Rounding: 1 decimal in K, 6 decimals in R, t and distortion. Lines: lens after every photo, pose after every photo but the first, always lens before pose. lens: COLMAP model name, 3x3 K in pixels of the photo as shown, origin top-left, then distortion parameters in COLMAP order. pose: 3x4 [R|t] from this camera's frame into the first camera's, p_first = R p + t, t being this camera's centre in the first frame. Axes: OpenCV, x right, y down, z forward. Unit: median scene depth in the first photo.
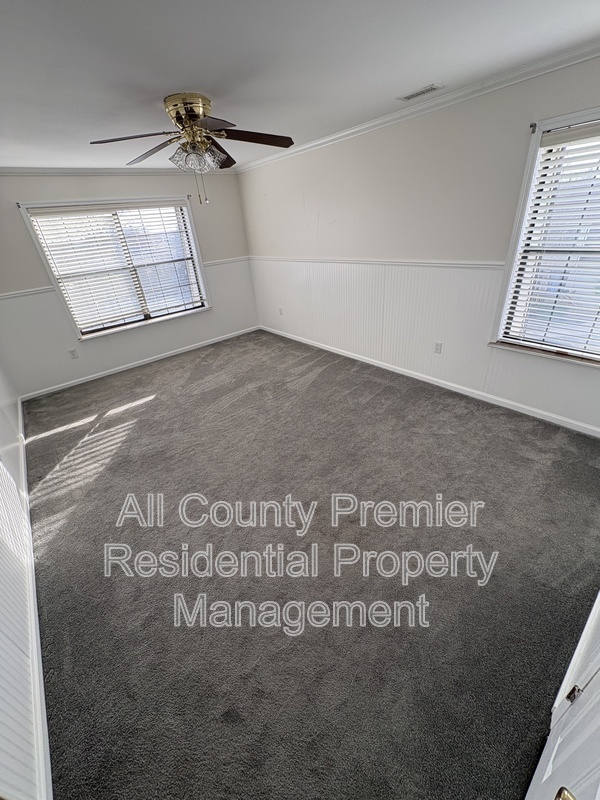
lens RADIAL K [[319.2, 0, 300.0], [0, 319.2, 400.0], [0, 0, 1]] dist [0.001337, 0.000069]
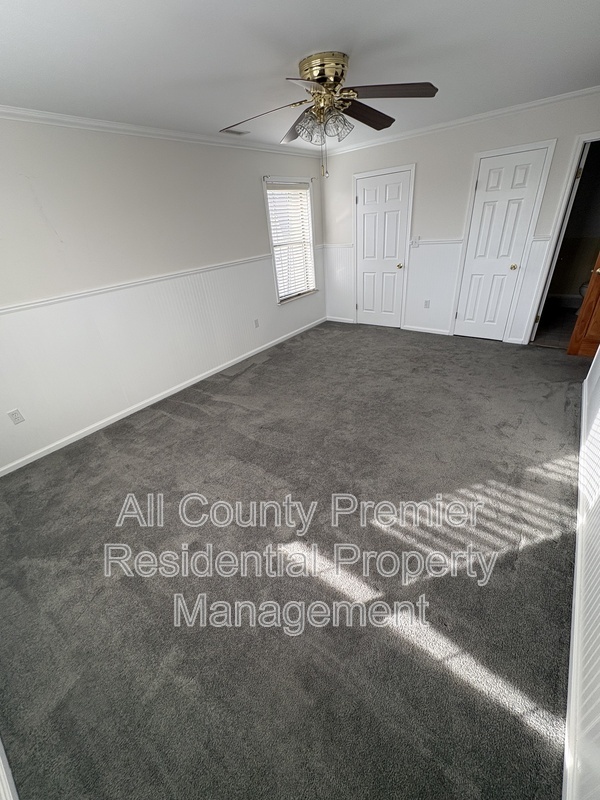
lens RADIAL K [[319.2, 0, 300.0], [0, 319.2, 400.0], [0, 0, 1]] dist [0.001337, 0.000069]
pose [[-0.213432, -0.388643, 0.896328, -0.939471], [0.563327, 0.700629, 0.437928, -0.424477], [-0.798191, 0.598394, 0.069397, 0.958053]]
